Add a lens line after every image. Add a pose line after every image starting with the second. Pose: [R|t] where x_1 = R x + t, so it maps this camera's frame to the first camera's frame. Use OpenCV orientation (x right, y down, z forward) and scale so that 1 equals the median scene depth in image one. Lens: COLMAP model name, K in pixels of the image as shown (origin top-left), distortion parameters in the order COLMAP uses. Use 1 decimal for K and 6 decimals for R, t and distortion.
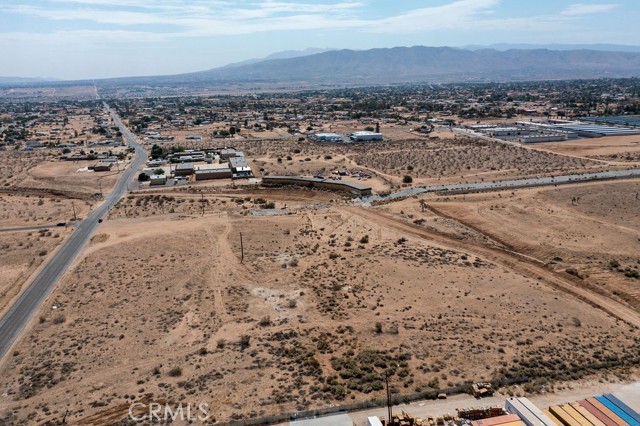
lens RADIAL K [[517.5, 0, 320.2], [0, 517.5, 212.2], [0, 0, 1]] dist [0.006006, -0.003352]
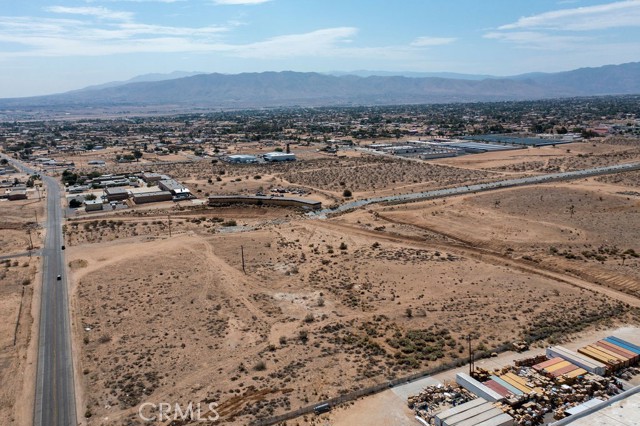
lens RADIAL K [[517.5, 0, 319.8], [0, 517.5, 213.8], [0, 0, 1]] dist [0.006006, -0.003352]
pose [[0.967406, -0.050552, 0.248131, -0.219837], [0.060556, 0.997624, -0.032848, 0.015617], [-0.245881, 0.046804, 0.968169, -0.056540]]
